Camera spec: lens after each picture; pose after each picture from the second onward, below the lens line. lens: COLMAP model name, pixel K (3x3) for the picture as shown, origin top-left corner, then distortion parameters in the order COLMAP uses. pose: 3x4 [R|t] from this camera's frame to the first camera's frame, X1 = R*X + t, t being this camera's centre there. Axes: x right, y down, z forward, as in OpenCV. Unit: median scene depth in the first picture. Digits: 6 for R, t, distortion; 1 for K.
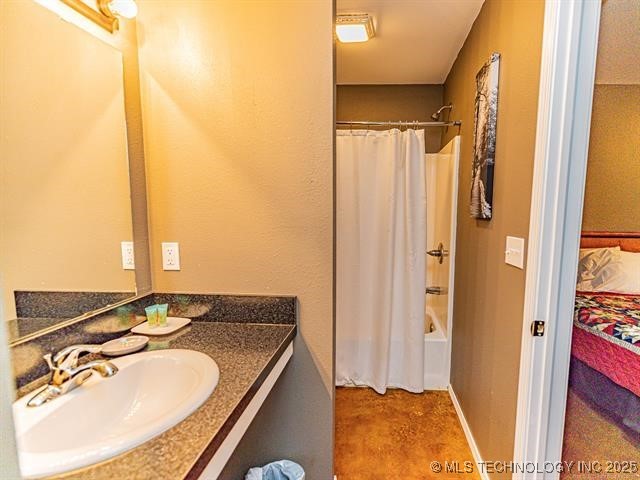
lens RADIAL K [[312.7, 0, 320.0], [0, 312.7, 240.0], [0, 0, 1]] dist [-0.001596, -0.000423]
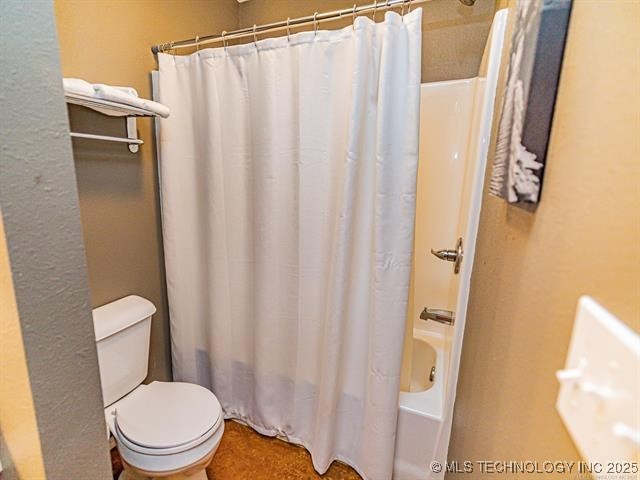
lens RADIAL K [[265.3, 0, 319.7], [0, 265.3, 231.7], [0, 0, 1]] dist [-0.001349, -0.000044]
pose [[0.953607, 0.064587, -0.294043, 0.322834], [-0.036034, 0.994182, 0.101512, -0.046735], [0.298889, -0.086207, 0.950386, 0.528596]]
